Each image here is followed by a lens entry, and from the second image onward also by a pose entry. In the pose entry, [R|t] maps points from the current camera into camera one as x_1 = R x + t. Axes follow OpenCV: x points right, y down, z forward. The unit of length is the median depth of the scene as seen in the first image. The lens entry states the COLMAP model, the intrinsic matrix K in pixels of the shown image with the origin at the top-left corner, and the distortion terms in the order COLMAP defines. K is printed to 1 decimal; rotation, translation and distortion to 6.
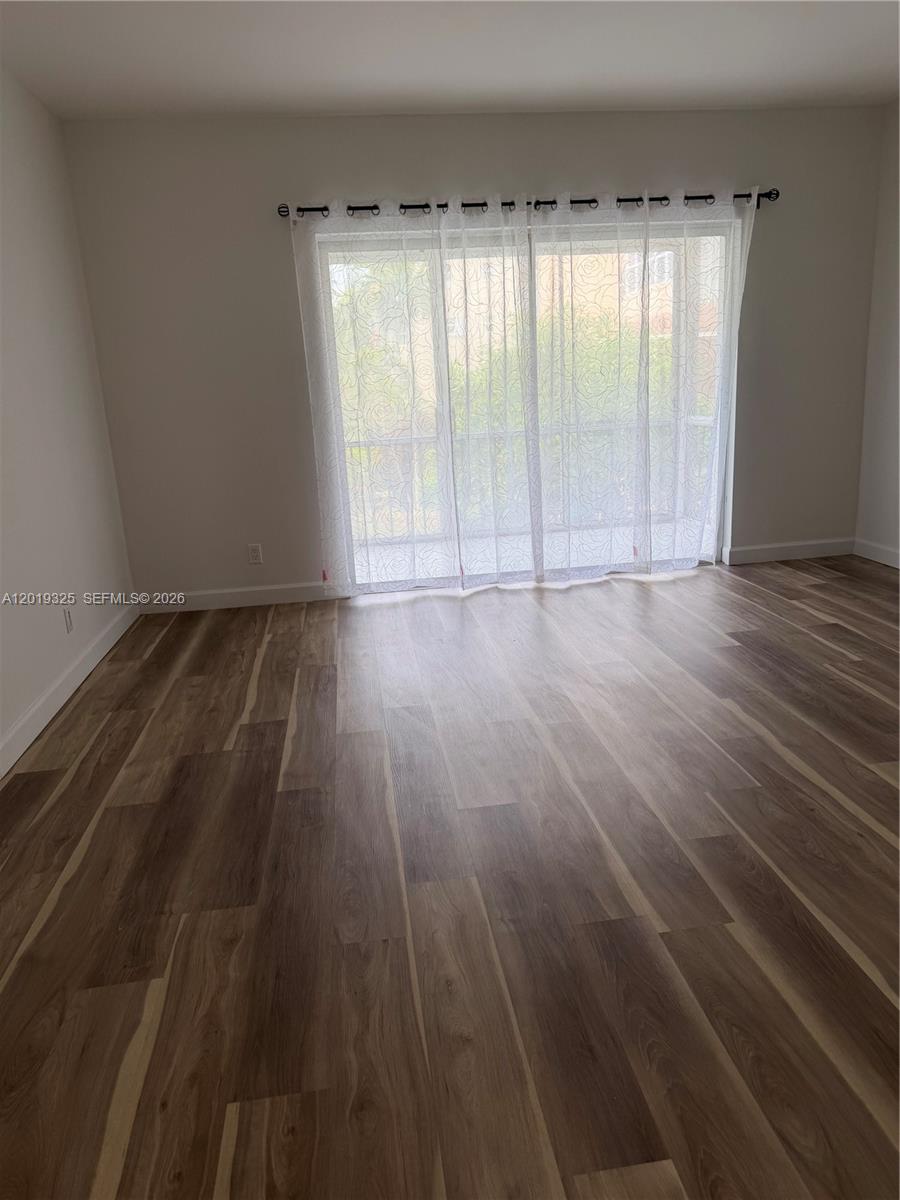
lens RADIAL K [[837.6, 0, 464.1], [0, 837.6, 618.2], [0, 0, 1]] dist [0.025231, -0.042581]
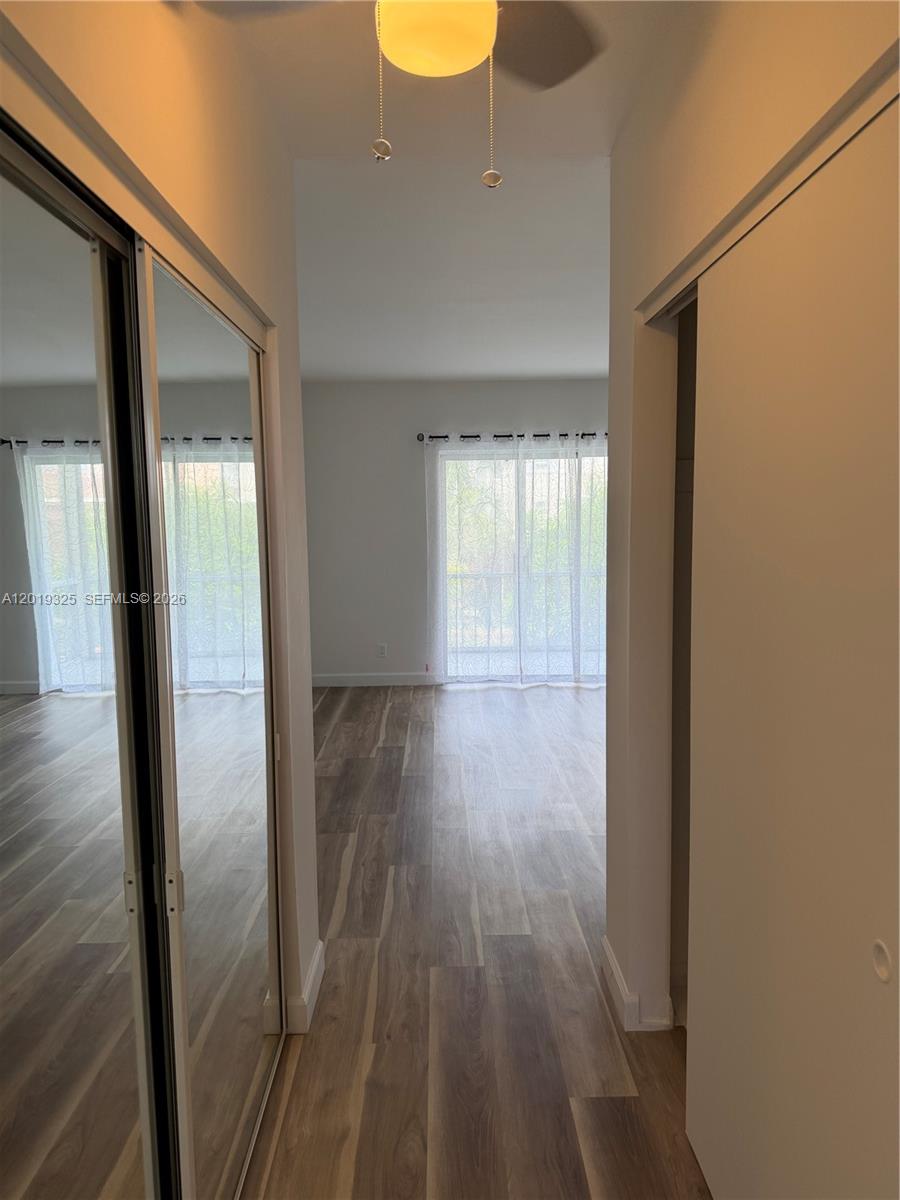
lens RADIAL K [[837.6, 0, 433.6], [0, 837.6, 608.9], [0, 0, 1]] dist [0.025231, -0.042581]
pose [[0.988802, 0.052577, -0.139667, 0.048481], [-0.072893, 0.986803, -0.144590, 0.064048], [0.130222, 0.153152, 0.979585, -0.498081]]
